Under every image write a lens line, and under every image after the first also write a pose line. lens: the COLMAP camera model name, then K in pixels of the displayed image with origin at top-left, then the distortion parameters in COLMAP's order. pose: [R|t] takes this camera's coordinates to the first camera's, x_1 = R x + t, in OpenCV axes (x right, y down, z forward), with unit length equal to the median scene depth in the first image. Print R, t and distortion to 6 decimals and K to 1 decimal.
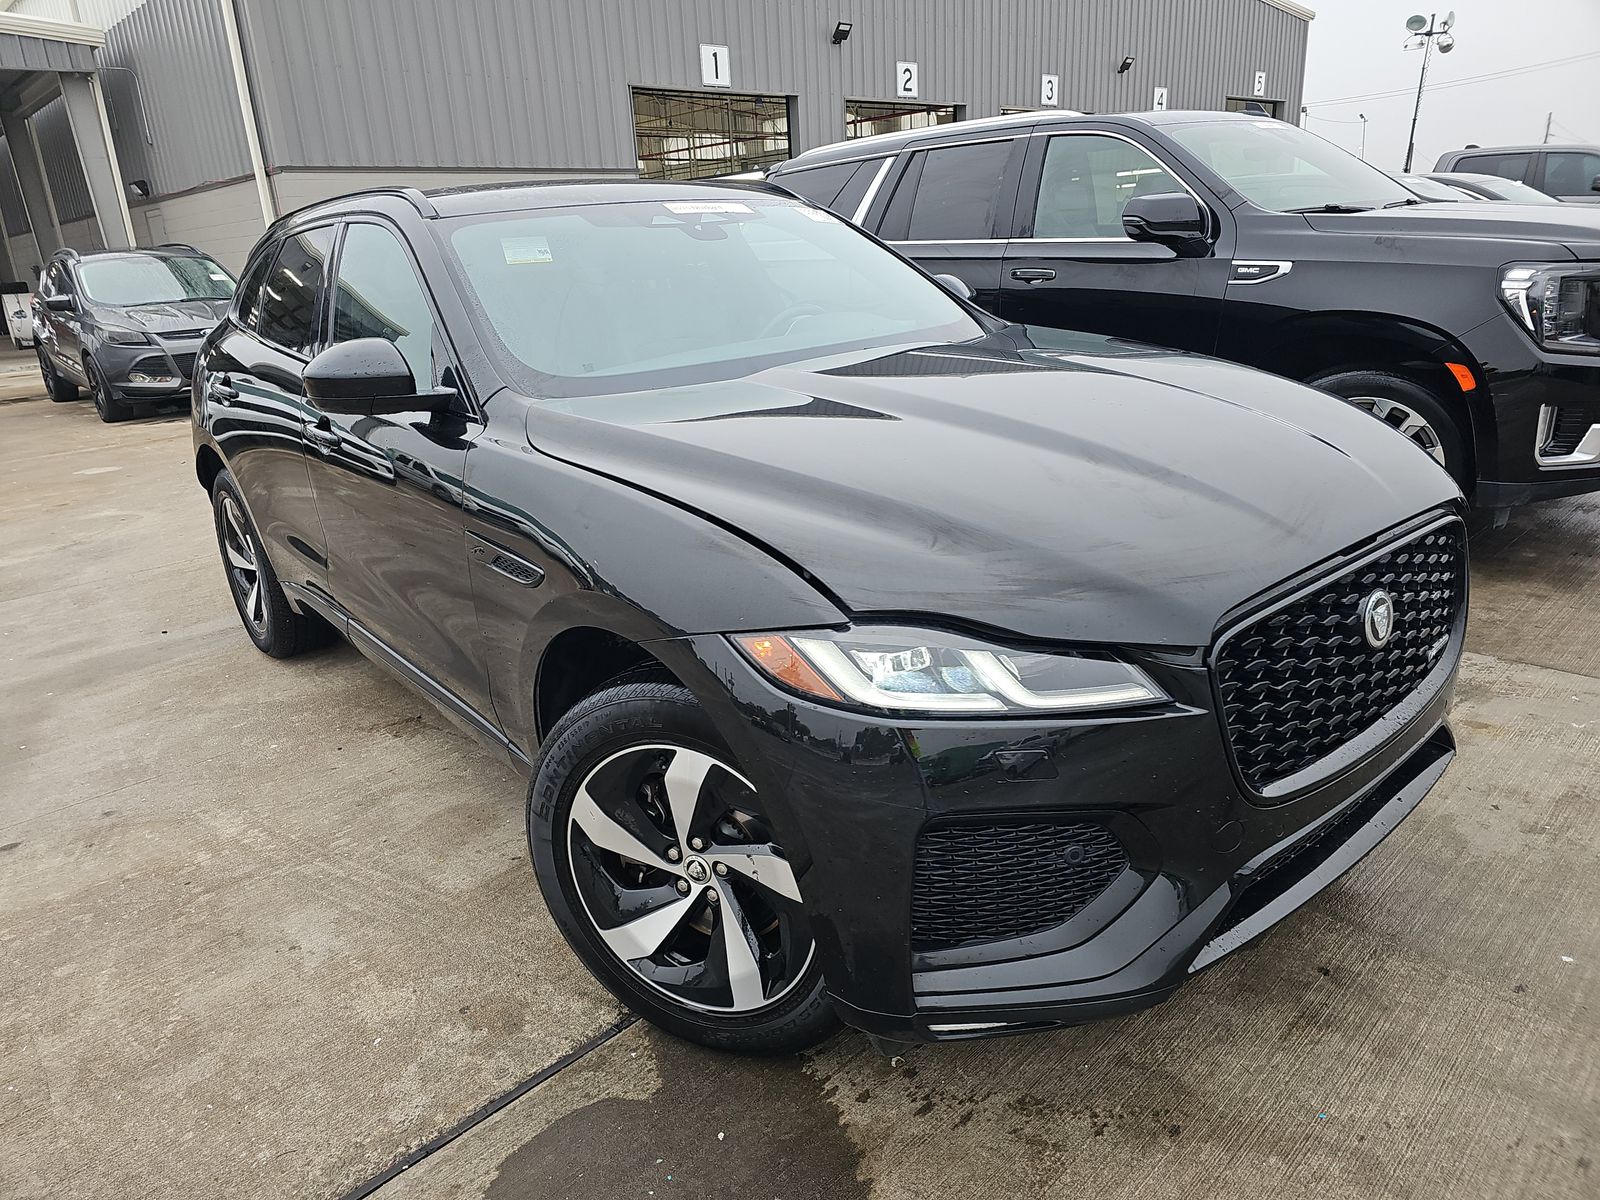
lens RADIAL K [[1049.1, 0, 794.5], [0, 1049.1, 589.8], [0, 0, 1]] dist [0.029896, -0.031145]
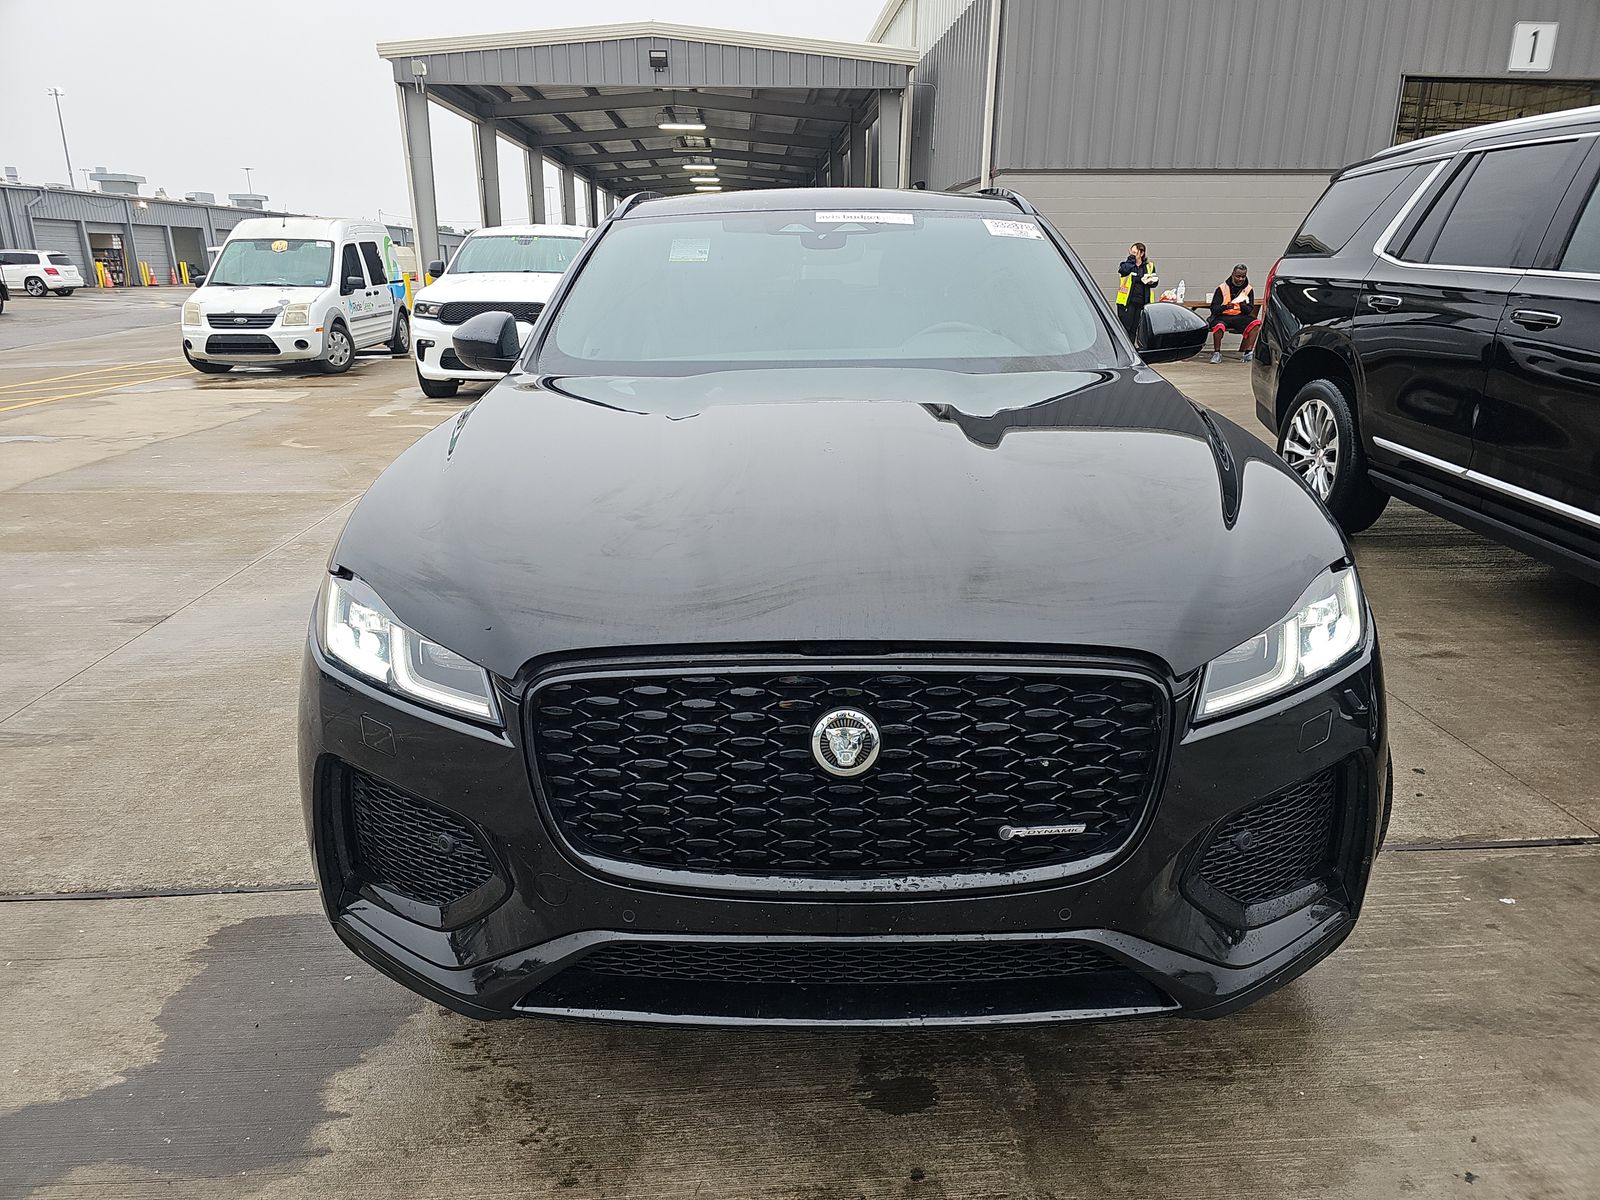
lens RADIAL K [[1049.1, 0, 793.4], [0, 1049.1, 600.5], [0, 0, 1]] dist [0.029896, -0.031145]
pose [[0.763473, 0.245450, -0.597381, 0.291948], [-0.240637, 0.966474, 0.089560, -0.042211], [0.599336, 0.075375, 0.796941, 0.094378]]
